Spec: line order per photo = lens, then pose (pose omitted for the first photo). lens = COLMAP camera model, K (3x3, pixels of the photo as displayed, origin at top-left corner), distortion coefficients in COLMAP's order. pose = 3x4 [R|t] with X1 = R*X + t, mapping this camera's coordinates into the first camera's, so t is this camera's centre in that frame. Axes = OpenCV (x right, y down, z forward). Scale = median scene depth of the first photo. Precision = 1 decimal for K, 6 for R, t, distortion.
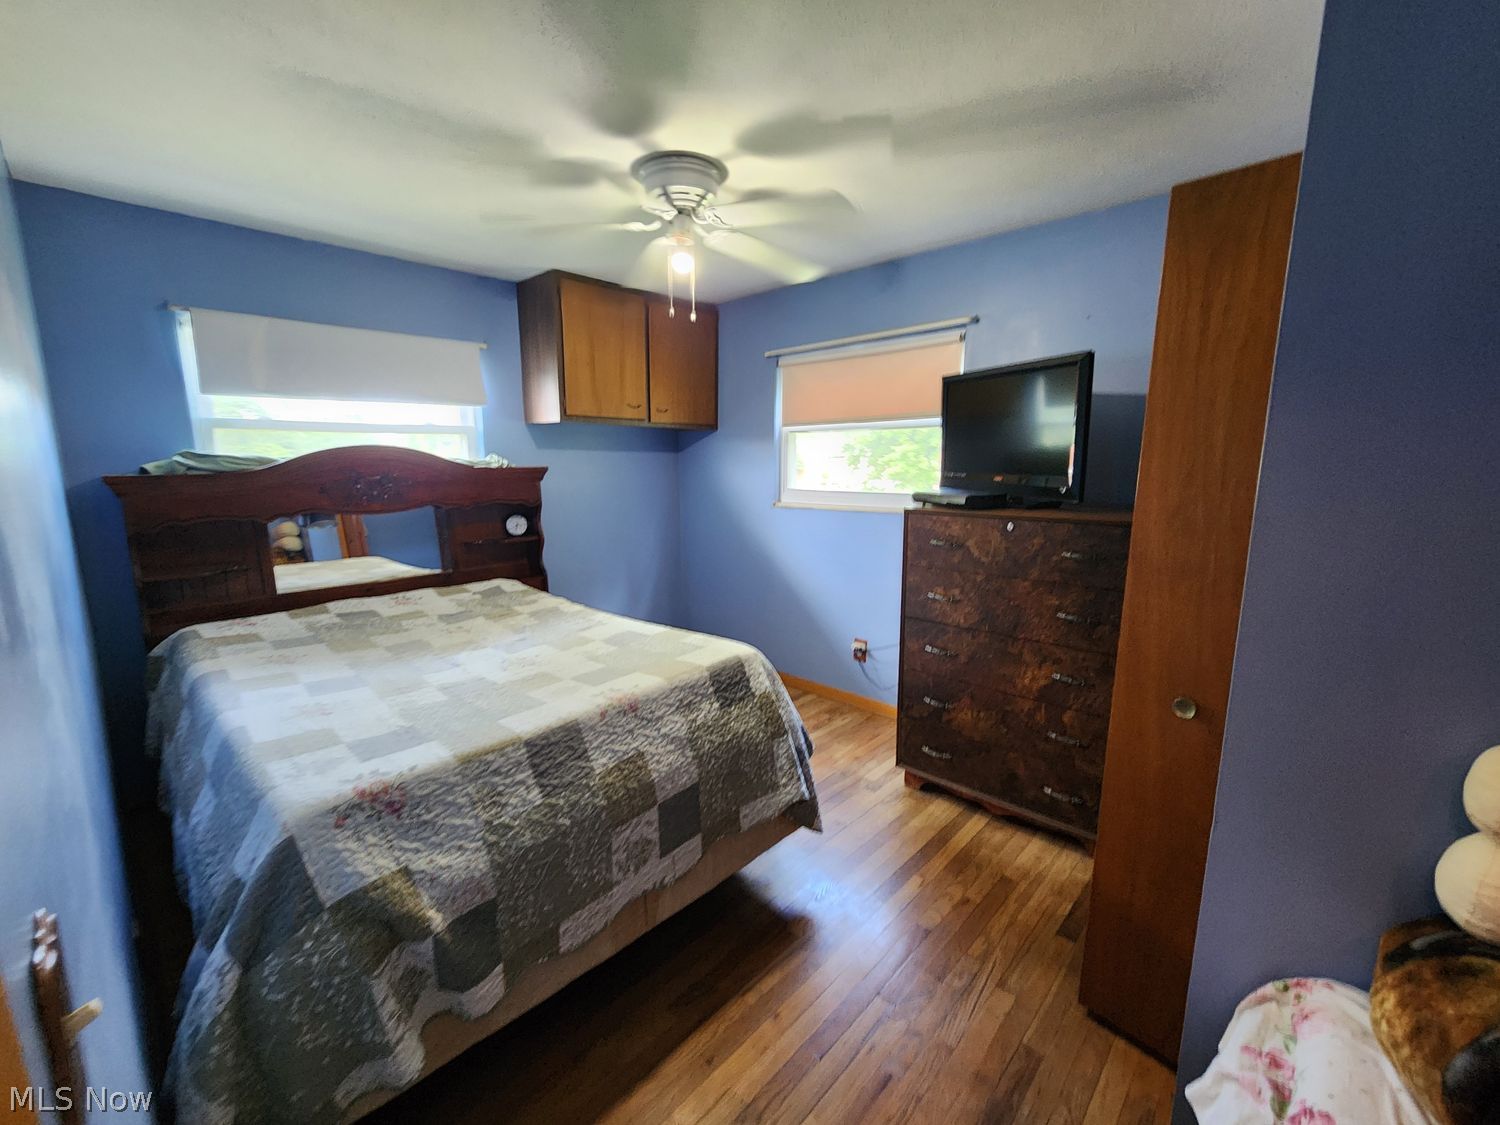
lens RADIAL K [[615.3, 0, 746.6], [0, 615.3, 566.9], [0, 0, 1]] dist [0.003090, -0.000068]
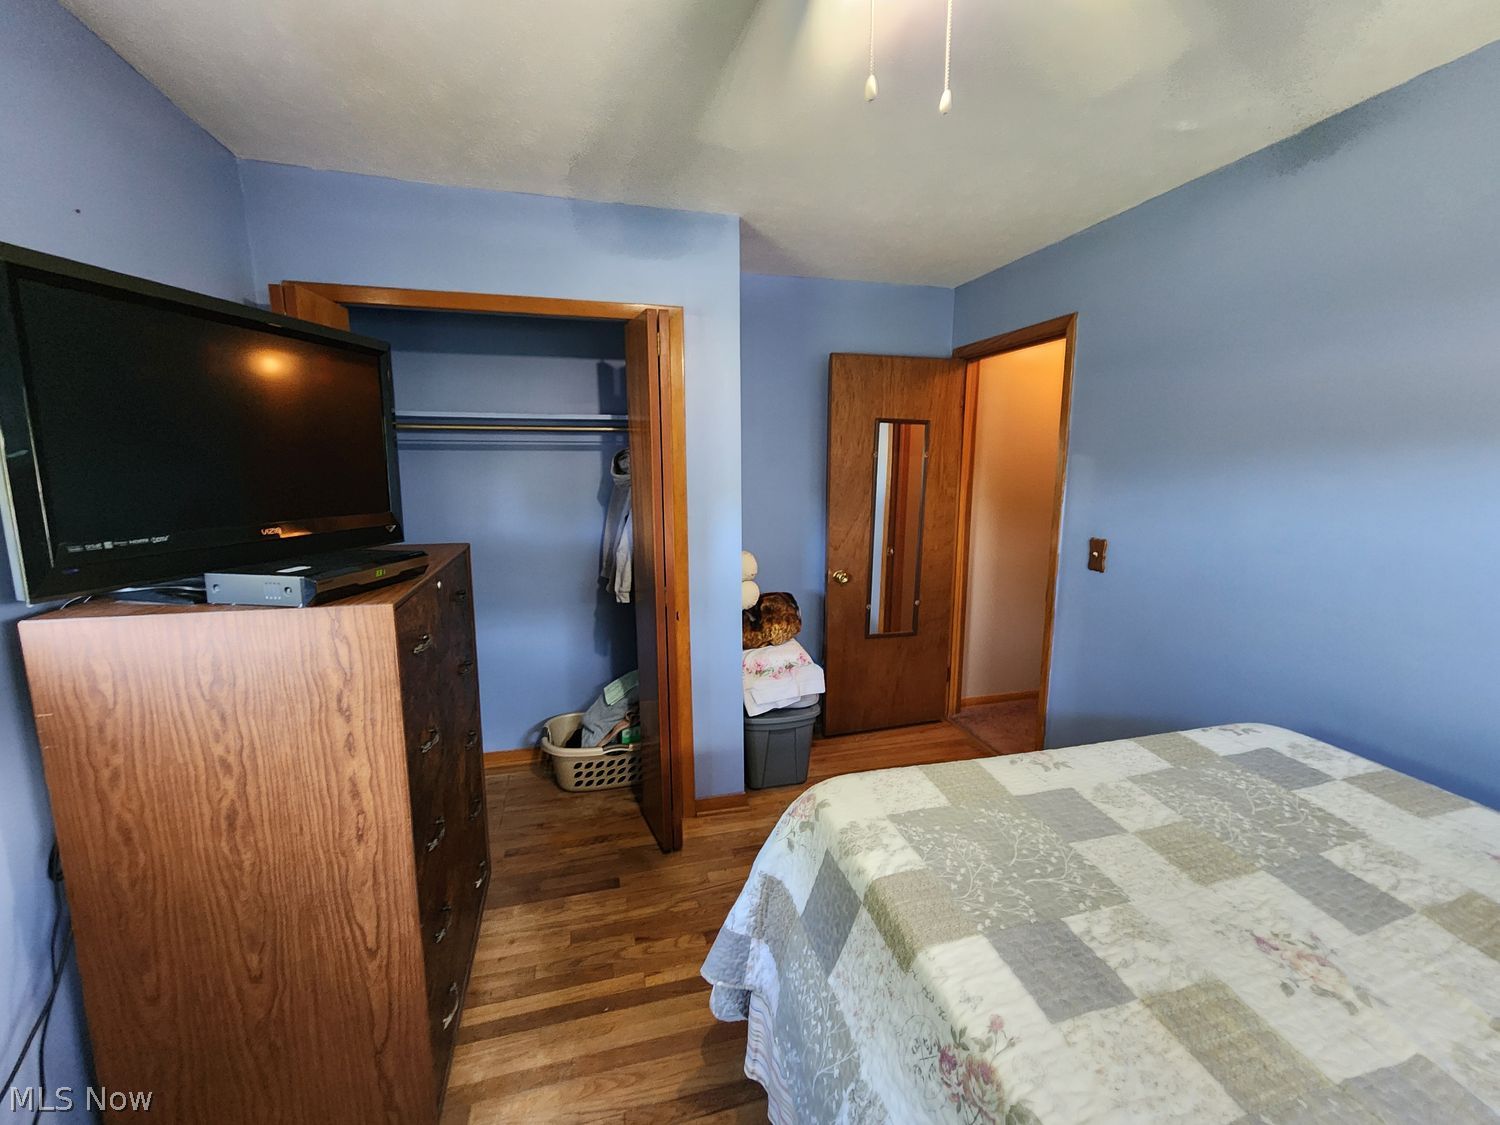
lens RADIAL K [[615.3, 0, 746.6], [0, 615.3, 566.9], [0, 0, 1]] dist [0.003090, -0.000068]
pose [[-0.850532, -0.079066, 0.519947, -0.274551], [0.109529, 0.940328, 0.322160, -0.342456], [-0.514392, 0.330956, -0.791119, 1.688339]]
